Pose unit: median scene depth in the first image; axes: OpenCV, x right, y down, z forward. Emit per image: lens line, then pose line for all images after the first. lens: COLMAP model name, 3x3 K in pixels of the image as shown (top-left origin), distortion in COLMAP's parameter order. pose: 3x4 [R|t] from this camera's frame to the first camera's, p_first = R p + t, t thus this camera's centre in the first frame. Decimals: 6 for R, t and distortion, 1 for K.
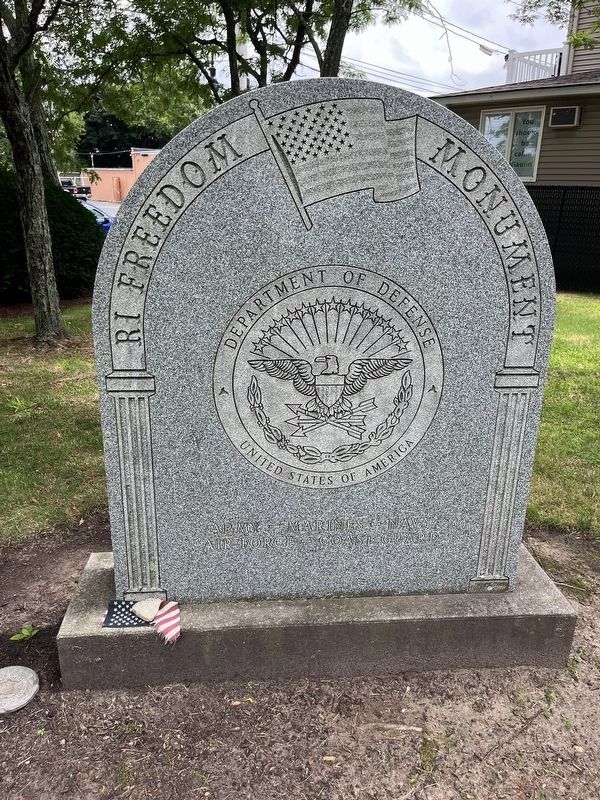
lens RADIAL K [[606.8, 0, 295.3], [0, 606.8, 401.7], [0, 0, 1]] dist [0.023169, -0.019222]
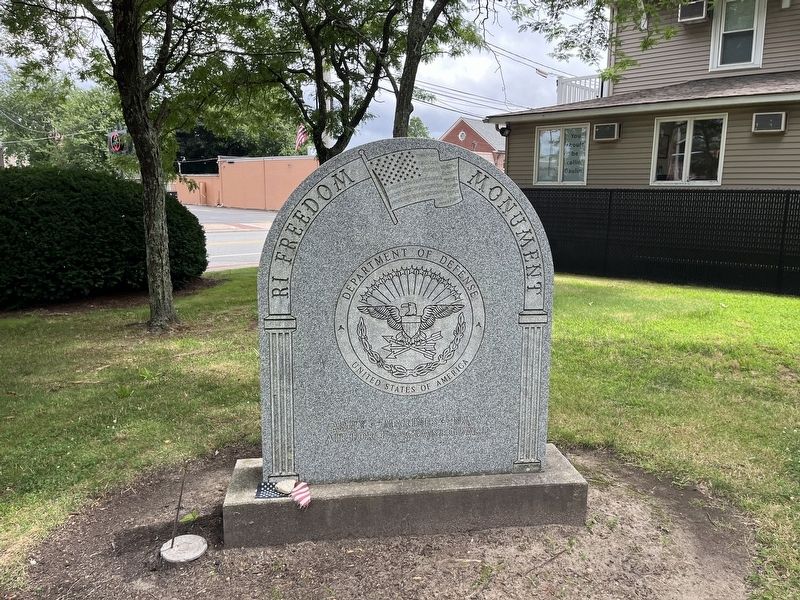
lens RADIAL K [[606.8, 0, 402.9], [0, 606.8, 298.0], [0, 0, 1]] dist [0.023169, -0.019222]
pose [[0.998825, -0.016880, 0.045439, -0.029237], [0.024002, 0.986648, -0.161090, 0.144139], [-0.042113, 0.161991, 0.985893, -0.471816]]
